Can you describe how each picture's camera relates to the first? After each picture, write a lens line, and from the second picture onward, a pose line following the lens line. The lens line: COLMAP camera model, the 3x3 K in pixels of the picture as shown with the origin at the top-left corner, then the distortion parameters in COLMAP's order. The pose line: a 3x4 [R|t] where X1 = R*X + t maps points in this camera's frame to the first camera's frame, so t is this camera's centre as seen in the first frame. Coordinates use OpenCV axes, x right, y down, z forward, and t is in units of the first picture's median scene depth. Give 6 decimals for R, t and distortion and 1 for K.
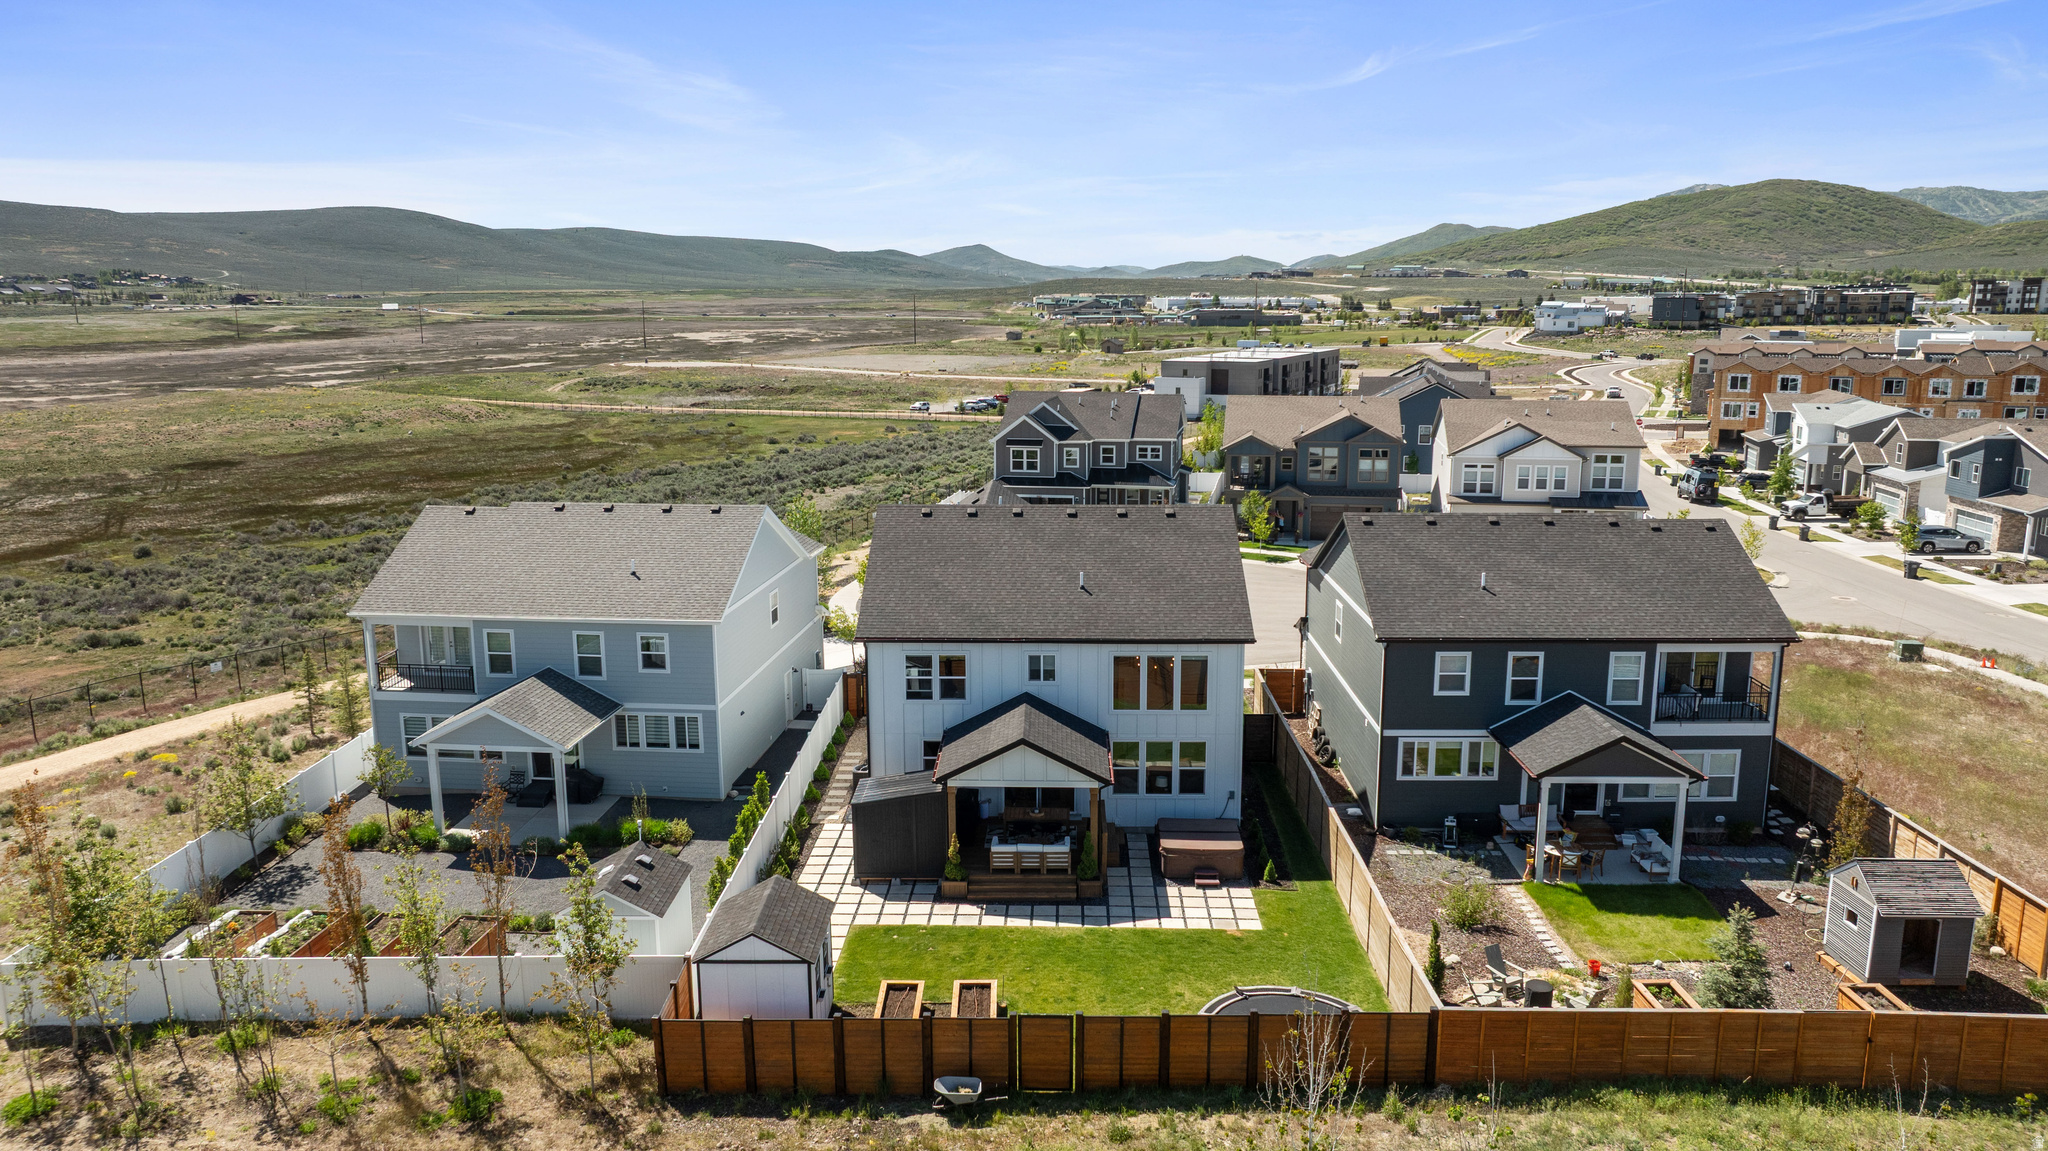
lens RADIAL K [[1451.5, 0, 1025.9], [0, 1451.5, 578.1], [0, 0, 1]] dist [-0.030653, 0.023222]
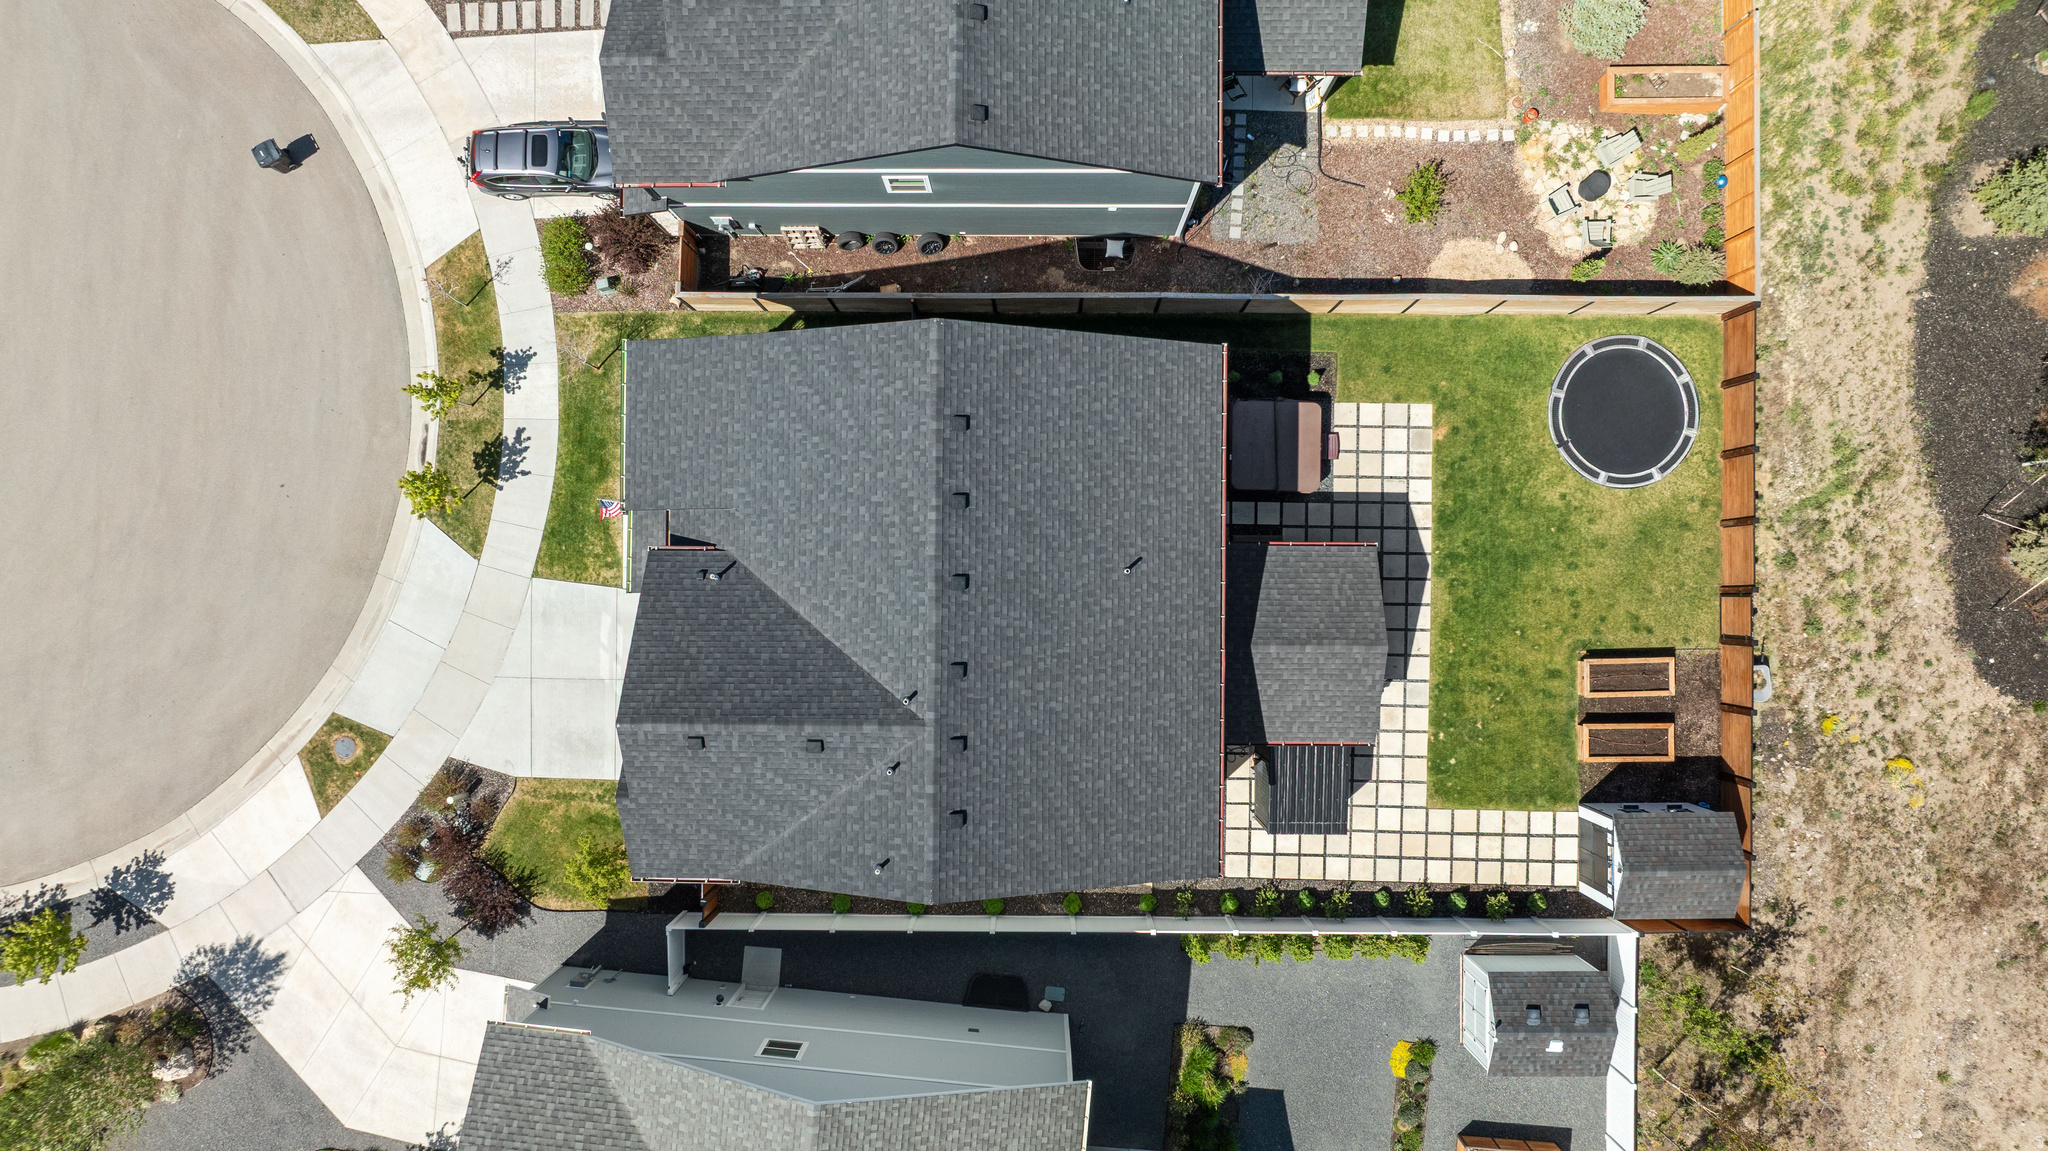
lens RADIAL K [[1451.5, 0, 1033.8], [0, 1451.5, 576.4], [0, 0, 1]] dist [-0.030653, 0.023222]
pose [[-0.014269, -0.999841, 0.010674, 0.028498], [0.196141, 0.007669, 0.980546, -0.669772], [-0.980472, 0.016085, 0.196001, 0.883835]]
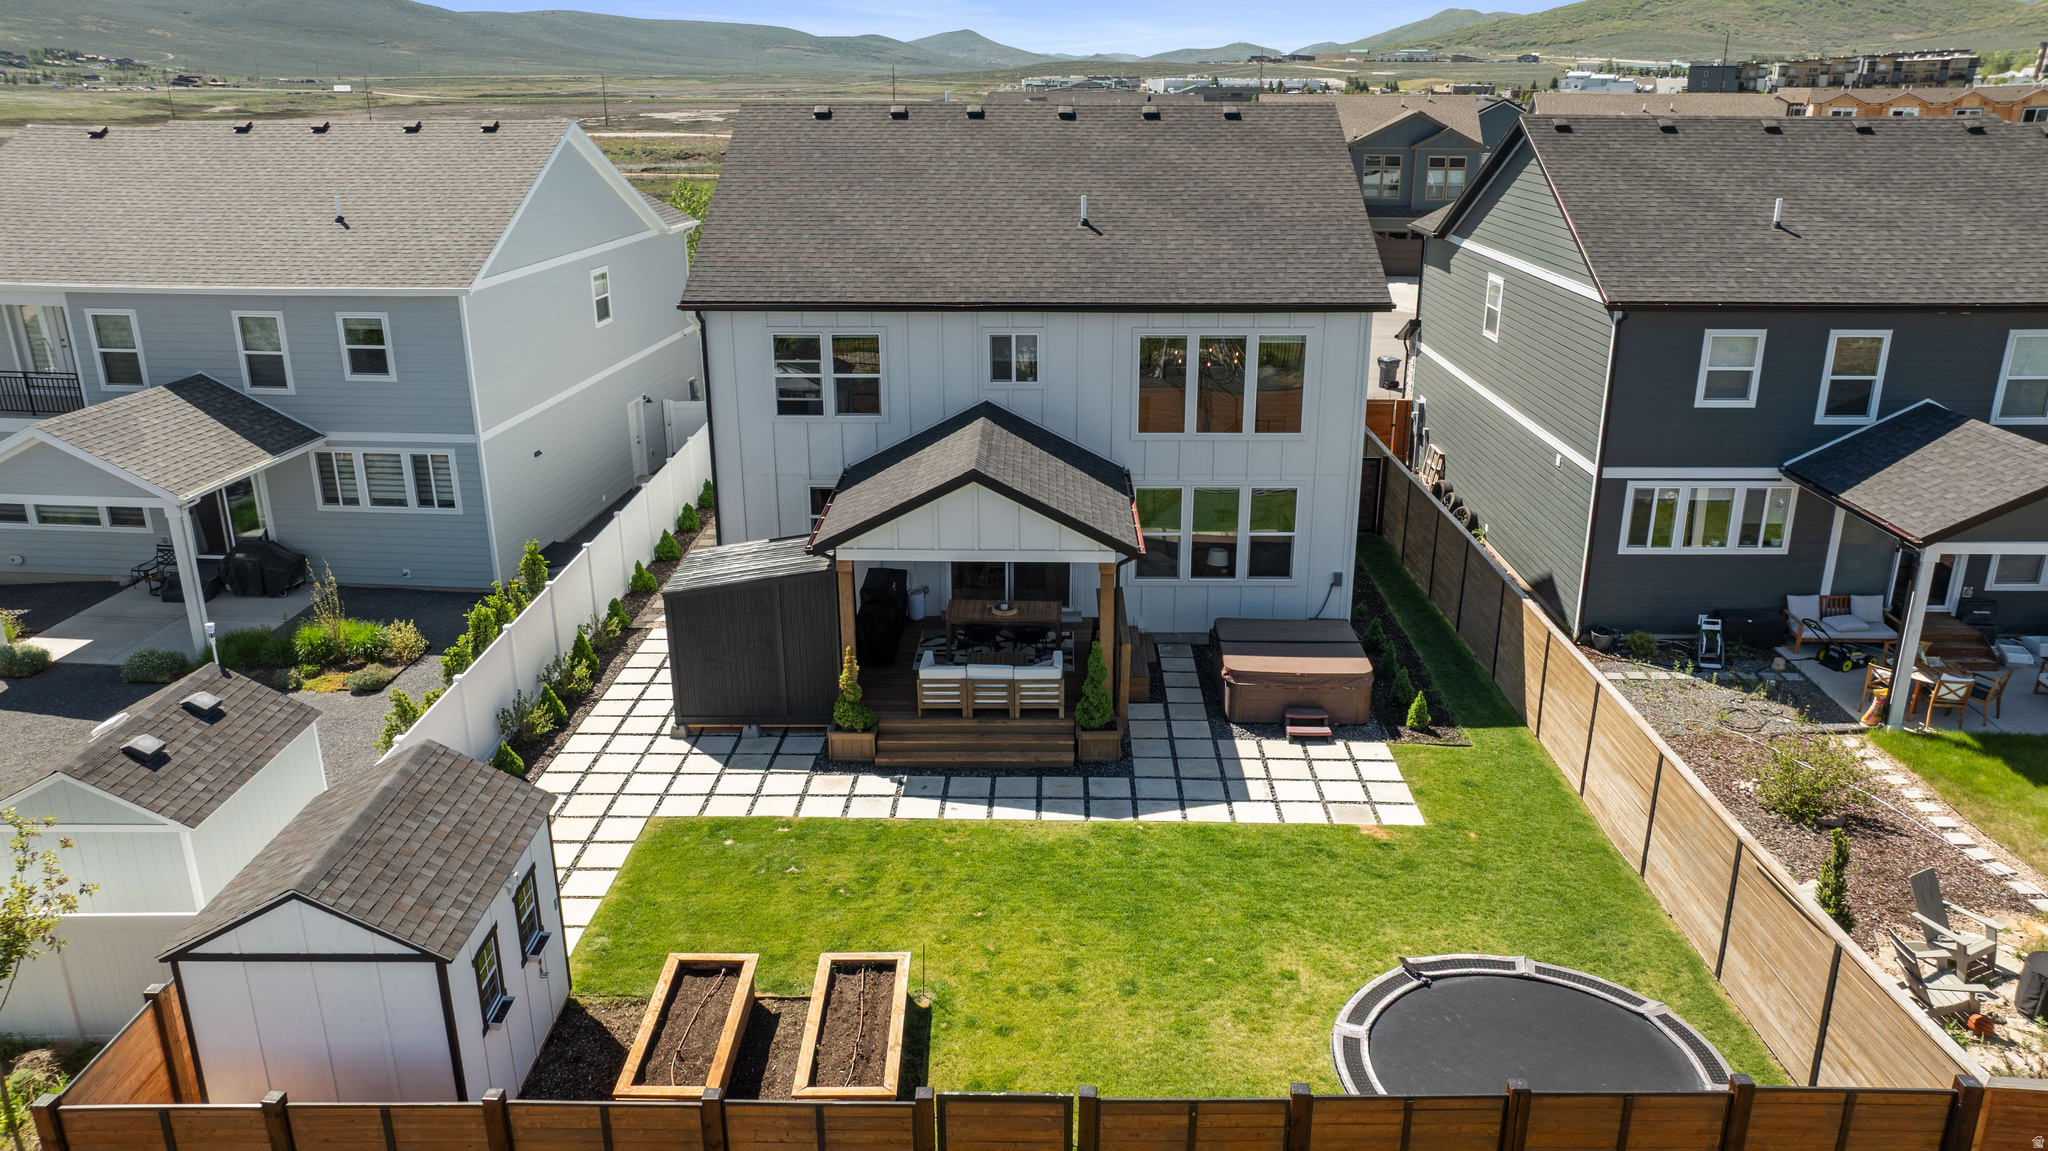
lens RADIAL K [[1451.5, 0, 1030.6], [0, 1451.5, 570.6], [0, 0, 1]] dist [-0.030653, 0.023222]
pose [[0.999944, -0.001054, 0.010489, 0.010919], [-0.000309, 0.991636, 0.129065, 0.067288], [-0.010537, -0.129061, 0.991581, 0.400522]]
